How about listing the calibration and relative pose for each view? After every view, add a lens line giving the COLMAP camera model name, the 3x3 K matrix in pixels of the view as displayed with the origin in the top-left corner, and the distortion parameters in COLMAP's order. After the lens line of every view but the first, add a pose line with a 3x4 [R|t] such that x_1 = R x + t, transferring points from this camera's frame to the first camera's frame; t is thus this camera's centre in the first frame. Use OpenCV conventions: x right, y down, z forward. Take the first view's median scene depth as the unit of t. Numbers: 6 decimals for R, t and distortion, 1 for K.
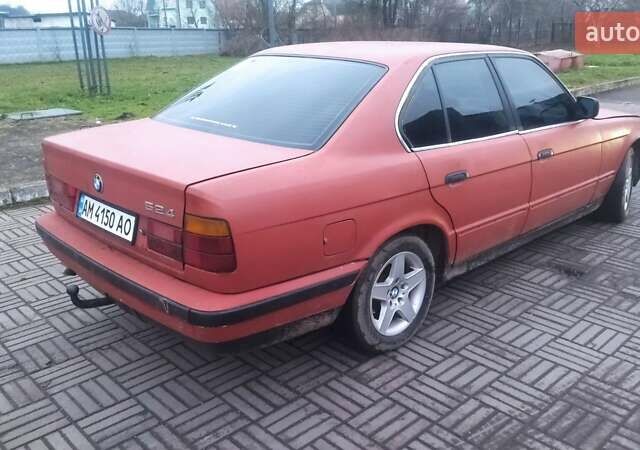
lens RADIAL K [[598.4, 0, 320.0], [0, 598.4, 225.0], [0, 0, 1]] dist [0.130889, -0.213739]
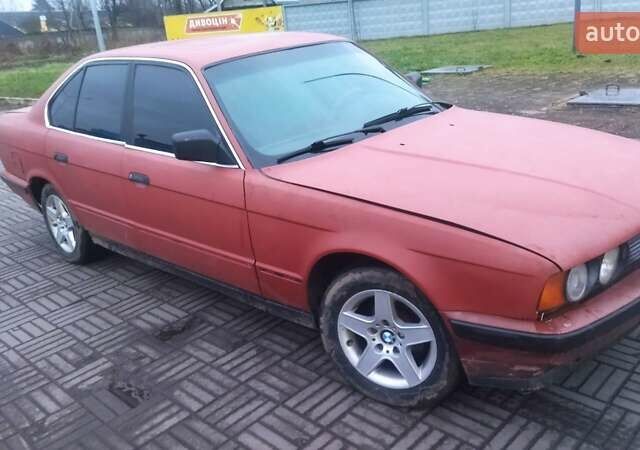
lens RADIAL K [[598.4, 0, 320.0], [0, 598.4, 225.0], [0, 0, 1]] dist [0.130889, -0.213739]
pose [[0.042622, 0.341107, -0.939058, 1.368913], [-0.218344, 0.920372, 0.324410, -0.440292], [0.974941, 0.191211, 0.113707, 1.291749]]
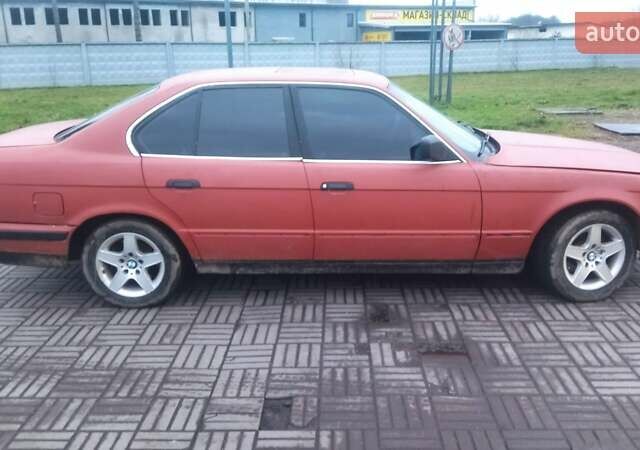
lens RADIAL K [[598.4, 0, 320.0], [0, 598.4, 225.0], [0, 0, 1]] dist [0.130889, -0.213739]
pose [[0.704594, 0.200841, -0.680595, 1.145449], [-0.209209, 0.975274, 0.071213, -0.130760], [0.678070, 0.092210, 0.729191, 0.292753]]
